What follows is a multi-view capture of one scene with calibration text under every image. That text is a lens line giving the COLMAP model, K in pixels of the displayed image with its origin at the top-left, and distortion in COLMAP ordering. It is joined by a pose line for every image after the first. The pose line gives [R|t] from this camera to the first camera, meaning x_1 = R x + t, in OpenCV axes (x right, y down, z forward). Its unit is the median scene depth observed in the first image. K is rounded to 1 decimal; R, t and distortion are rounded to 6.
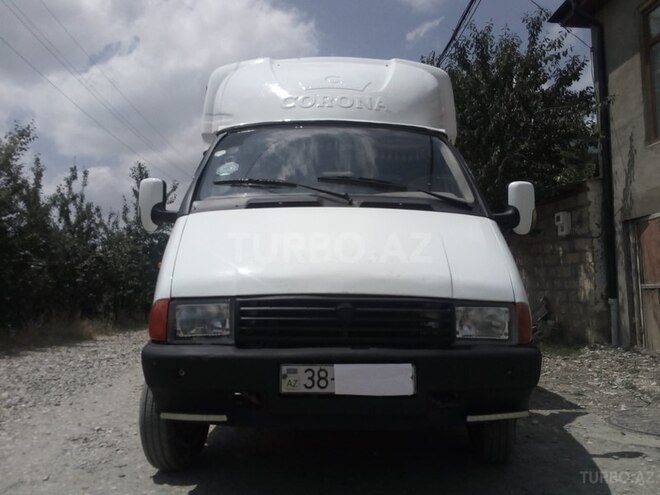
lens RADIAL K [[511.5, 0, 326.0], [0, 511.5, 243.0], [0, 0, 1]] dist [0.051109, -0.024060]
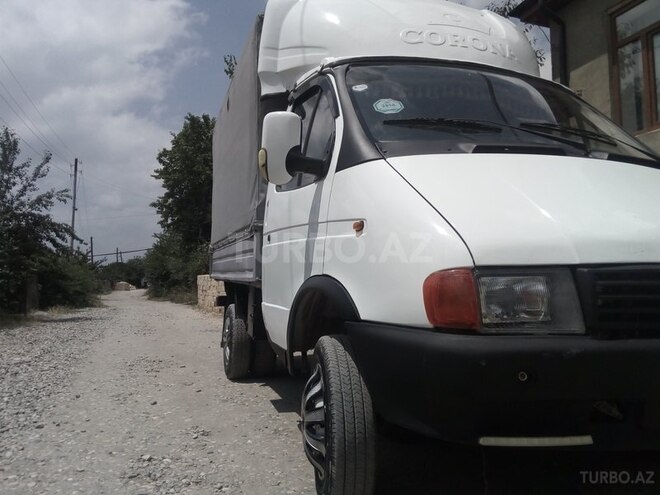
lens RADIAL K [[511.5, 0, 333.9], [0, 511.5, 247.1], [0, 0, 1]] dist [0.051109, -0.024060]
pose [[0.964177, 0.021621, 0.264377, -0.398601], [-0.027493, 0.999450, 0.018530, 0.044895], [-0.263831, -0.025135, 0.964241, 0.242236]]
